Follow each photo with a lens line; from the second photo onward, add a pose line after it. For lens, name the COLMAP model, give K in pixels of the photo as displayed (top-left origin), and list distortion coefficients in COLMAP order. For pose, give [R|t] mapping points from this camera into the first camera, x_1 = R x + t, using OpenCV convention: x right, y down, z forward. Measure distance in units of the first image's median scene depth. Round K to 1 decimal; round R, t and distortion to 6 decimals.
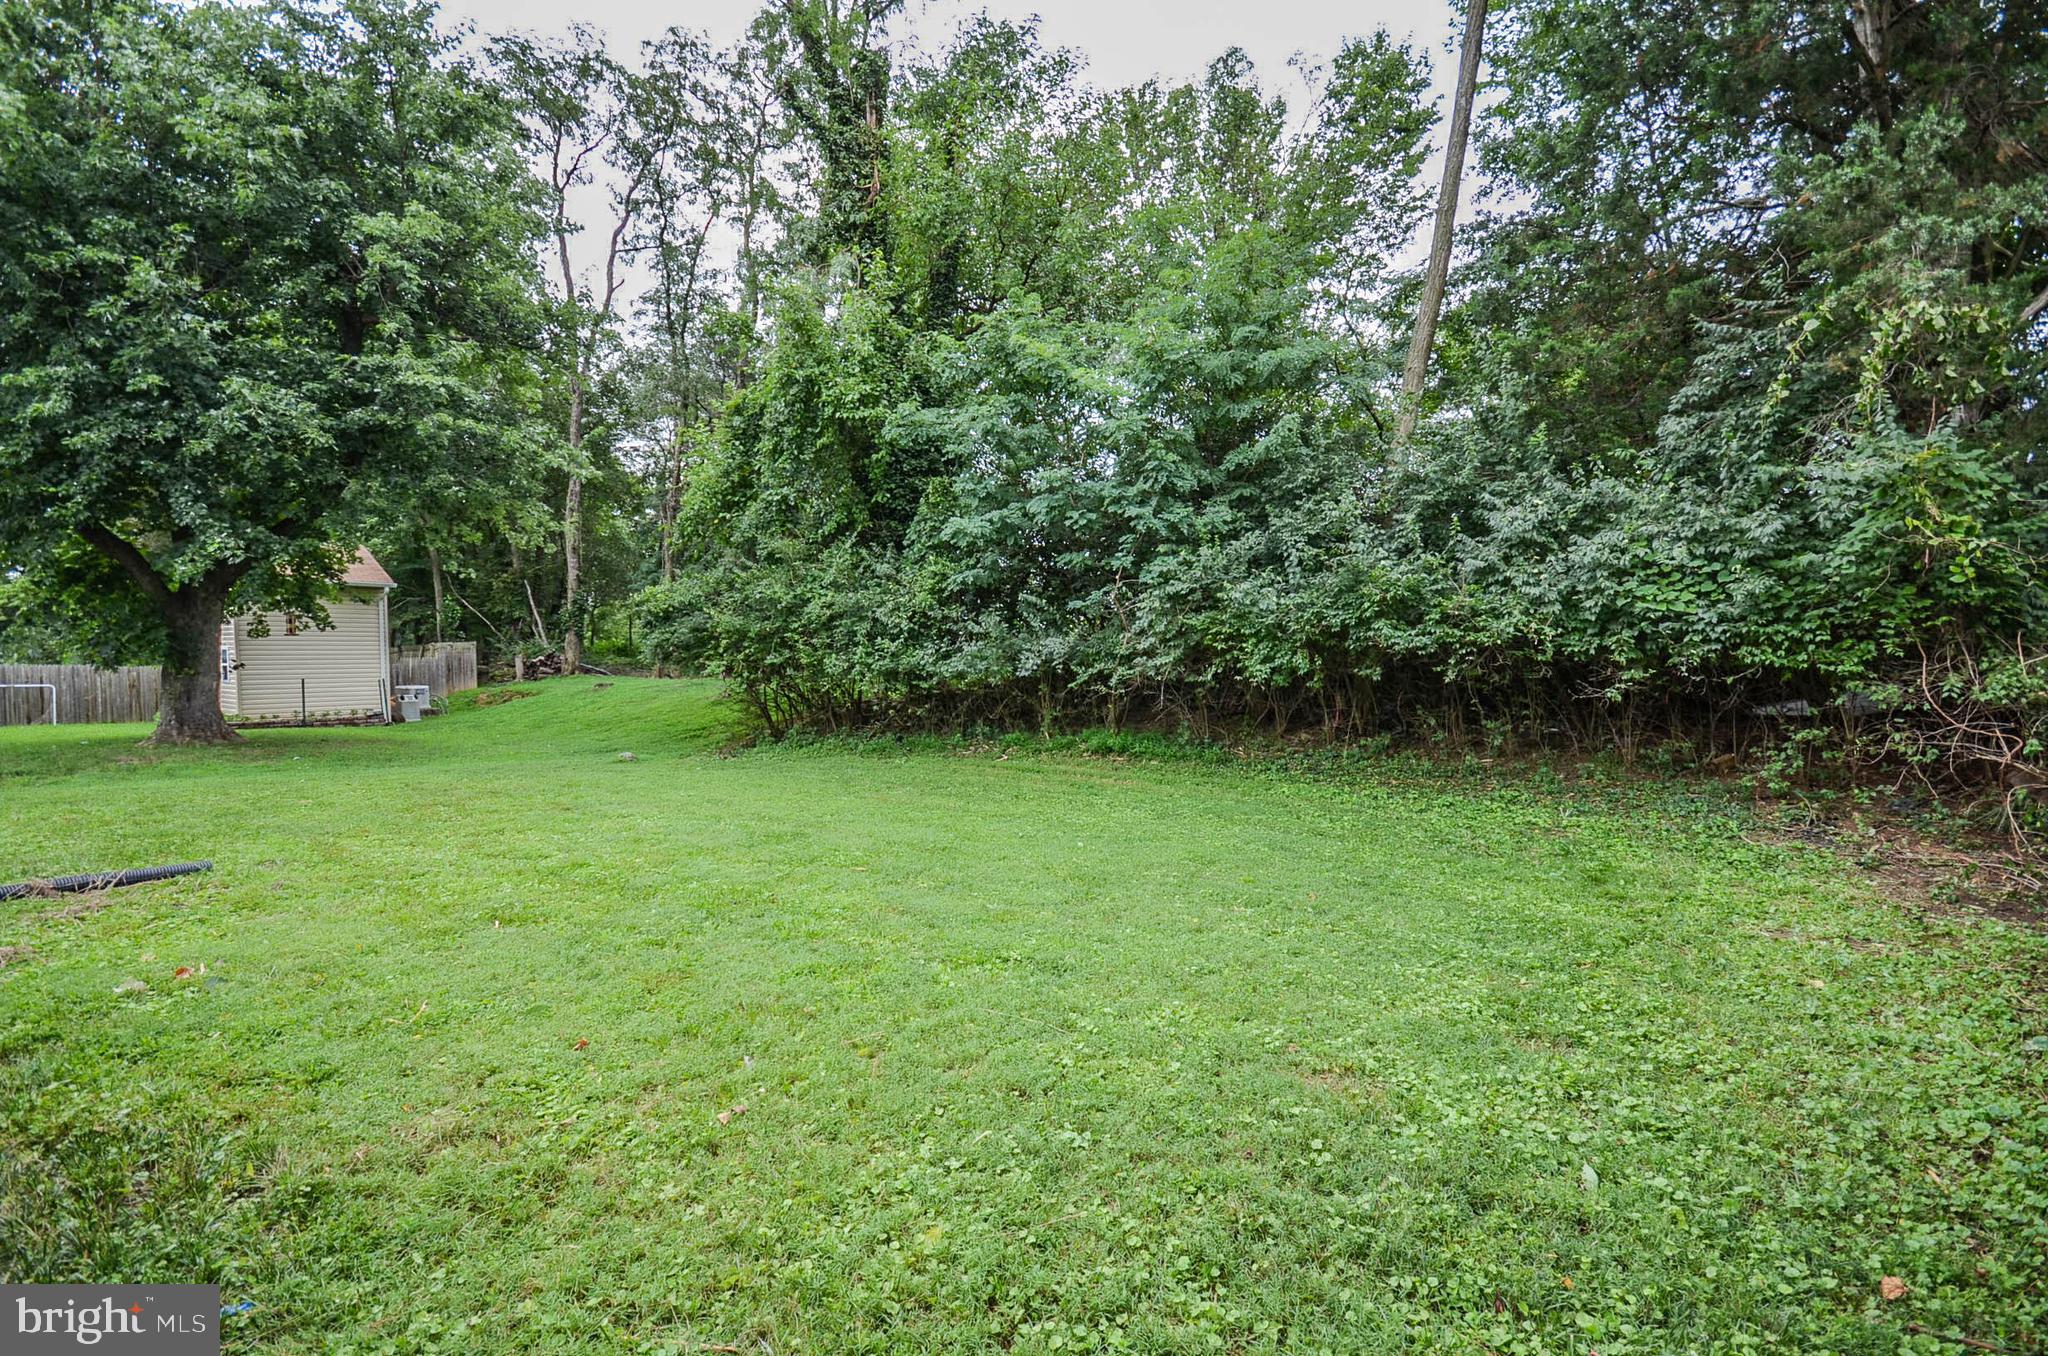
lens RADIAL K [[919.5, 0, 1015.9], [0, 919.5, 676.7], [0, 0, 1]] dist [-0.010547, -0.001157]
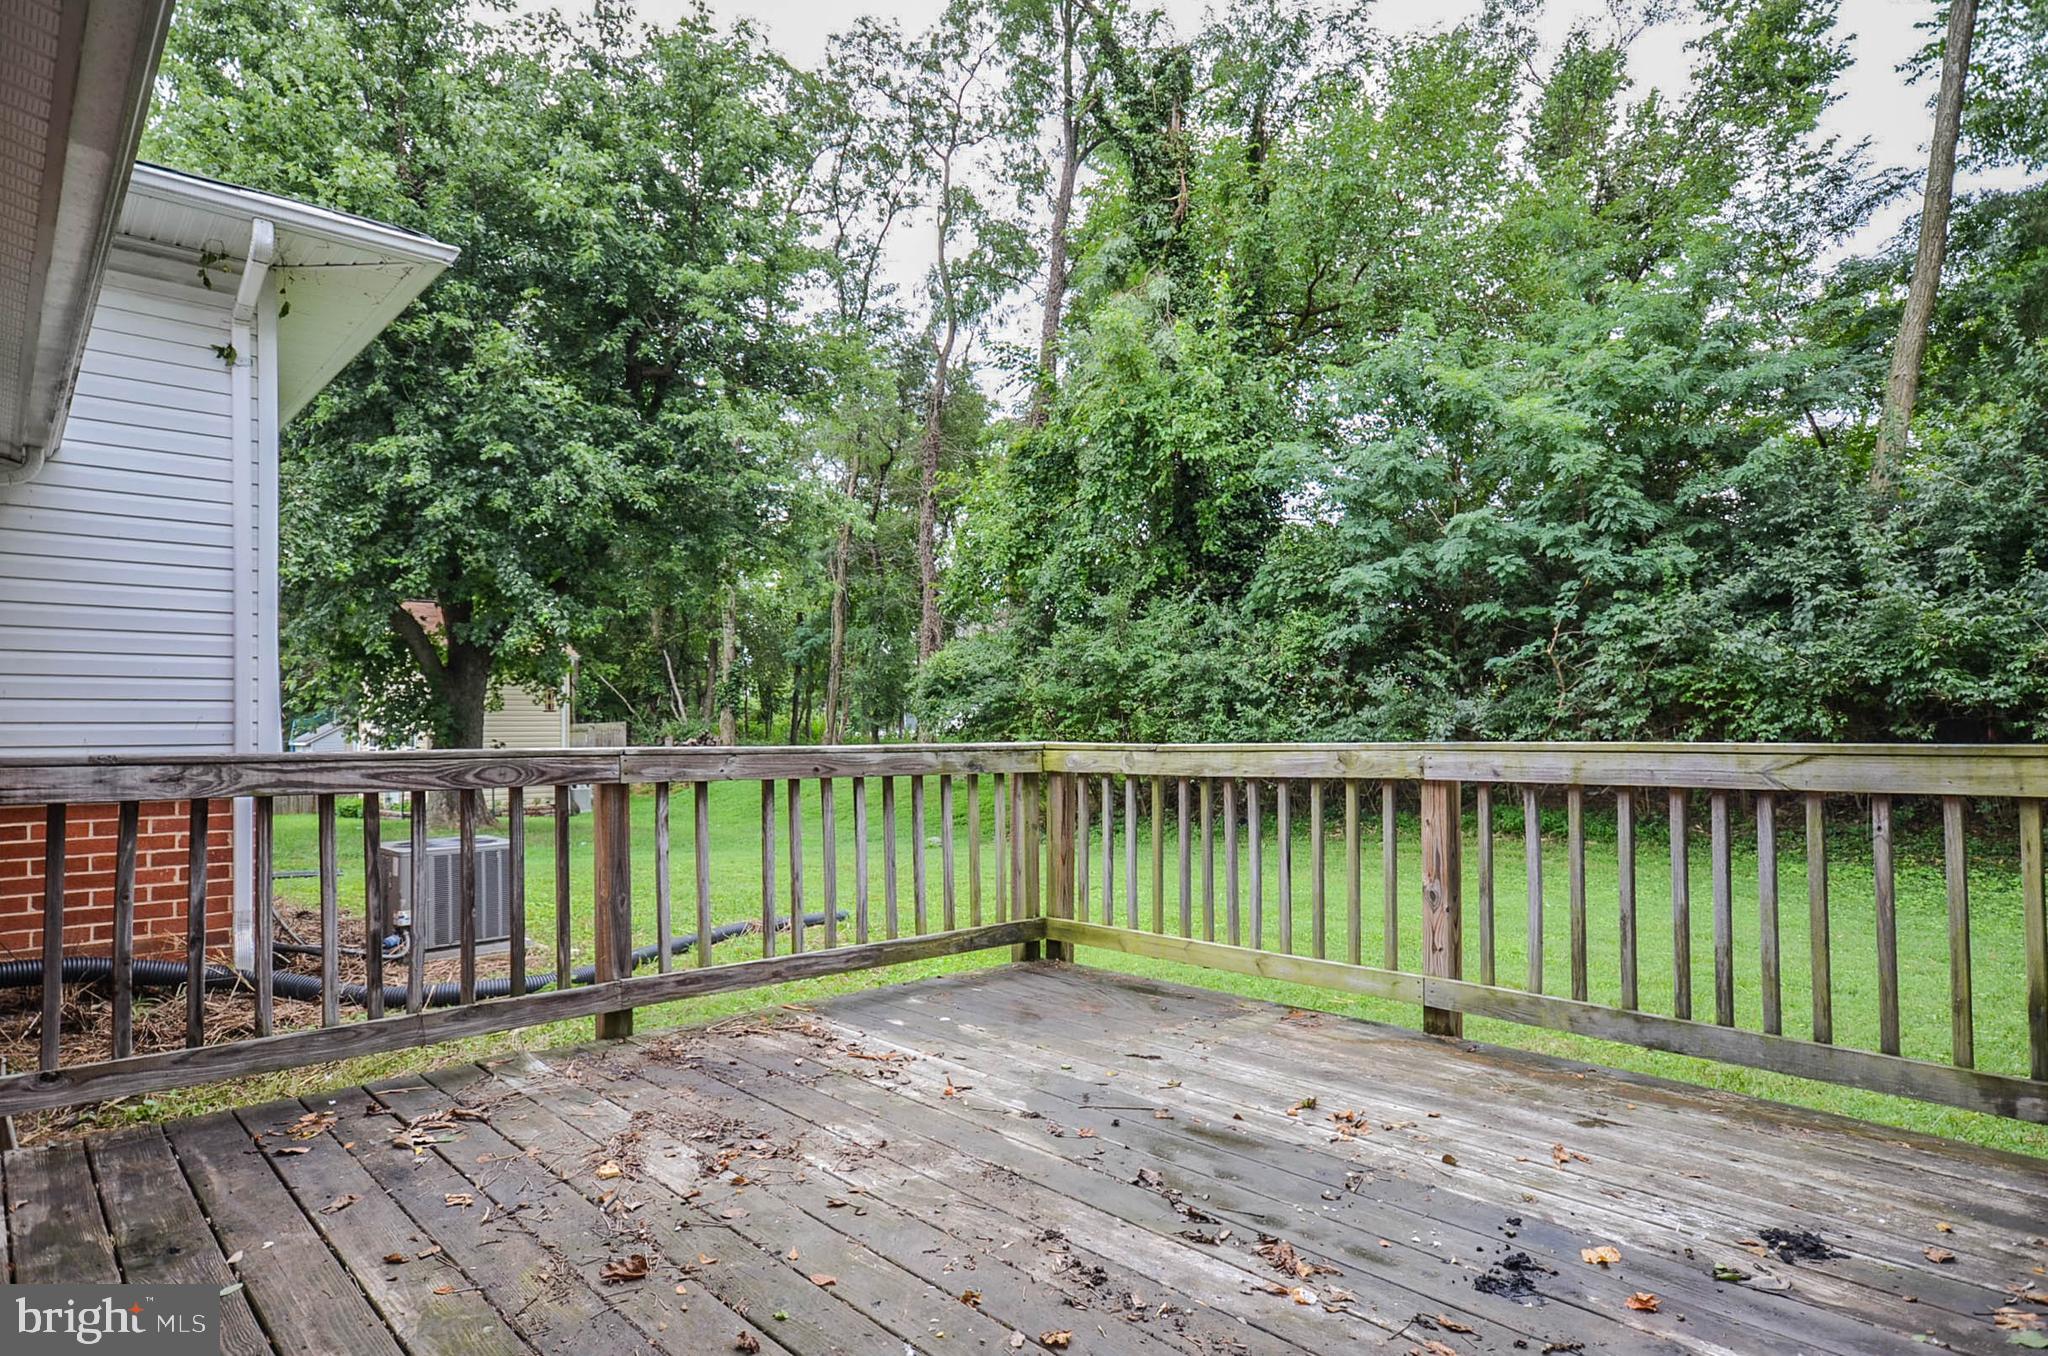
lens RADIAL K [[1180.2, 0, 1026.0], [0, 1180.2, 685.5], [0, 0, 1]] dist [0.007227, 0.001509]
pose [[0.992780, -0.015576, -0.118936, -0.231372], [0.007467, 0.997635, -0.068327, 0.016879], [0.119719, 0.066946, 0.990548, -0.157034]]
